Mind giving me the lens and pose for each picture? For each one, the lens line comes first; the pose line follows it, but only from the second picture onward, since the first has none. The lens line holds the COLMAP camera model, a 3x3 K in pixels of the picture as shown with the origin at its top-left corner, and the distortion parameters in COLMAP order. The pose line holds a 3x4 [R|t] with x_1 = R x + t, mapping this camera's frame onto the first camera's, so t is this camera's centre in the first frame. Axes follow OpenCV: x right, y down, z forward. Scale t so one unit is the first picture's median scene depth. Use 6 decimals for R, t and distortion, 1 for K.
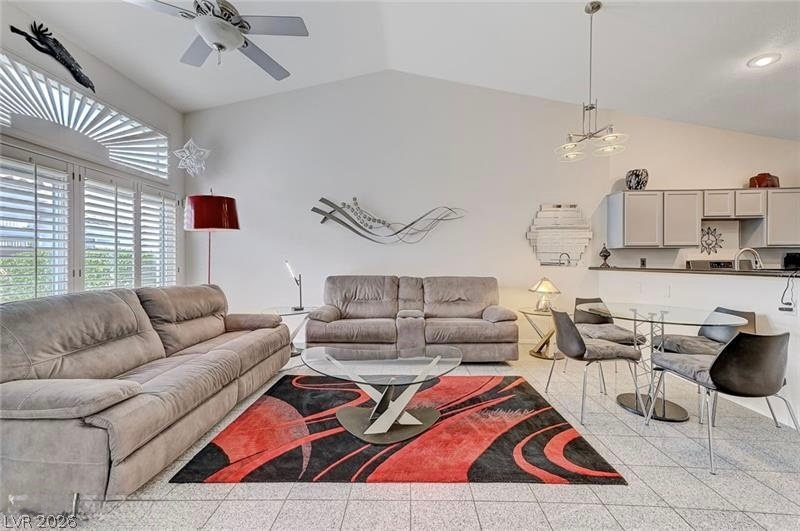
lens RADIAL K [[314.5, 0, 403.1], [0, 314.5, 260.6], [0, 0, 1]] dist [0.023383, 0.000507]
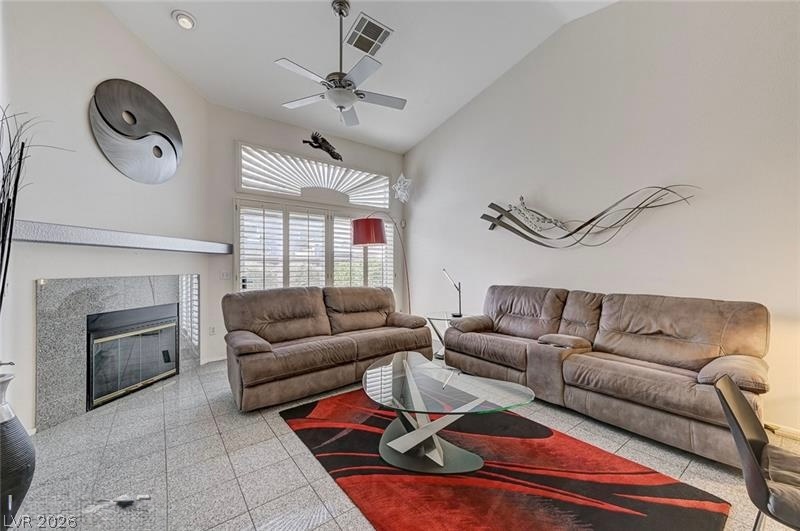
lens RADIAL K [[312.5, 0, 402.8], [0, 312.5, 270.7], [0, 0, 1]] dist [0.023560, 0.000140]
pose [[0.631729, 0.011891, -0.775098, 0.364158], [-0.000098, 0.999884, 0.015260, -0.010134], [0.775190, -0.009564, 0.631656, 0.223115]]
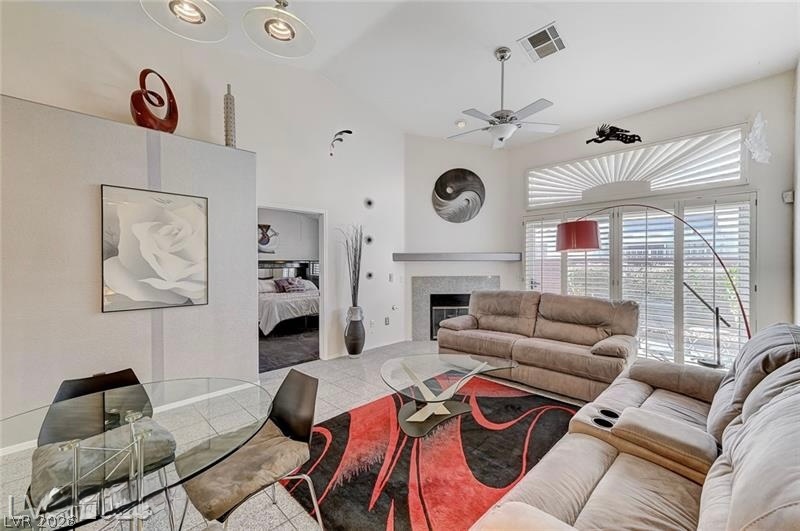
lens RADIAL K [[326.6, 0, 400.0], [0, 326.6, 265.5], [0, 0, 1]] dist [0.000788, 0.000529]
pose [[-0.699677, 0.010784, -0.714378, 0.540437], [0.007418, 0.999942, 0.007830, -0.044563], [0.714421, 0.000180, -0.699716, 1.055386]]
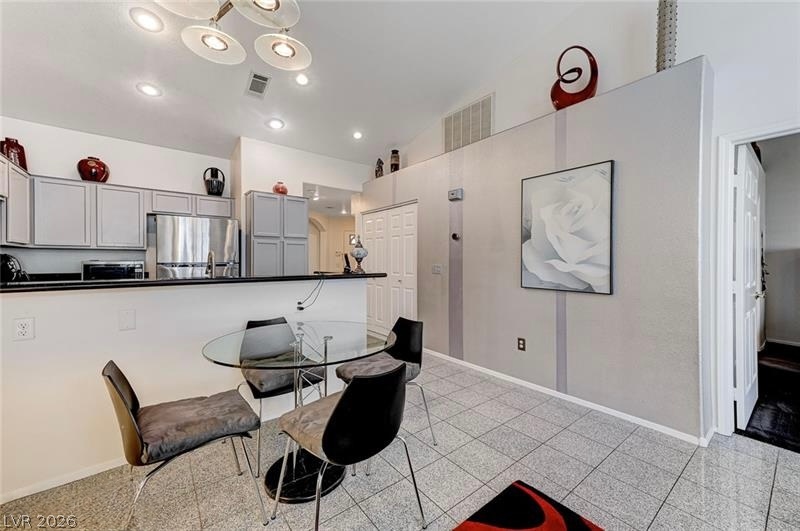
lens RADIAL K [[319.1, 0, 400.3], [0, 319.1, 261.3], [0, 0, 1]] dist [0.021352, 0.000036]
pose [[-0.637526, 0.002980, 0.770423, 0.064570], [-0.002647, 0.999978, -0.006059, -0.005250], [-0.770425, -0.005902, -0.637504, 0.866710]]
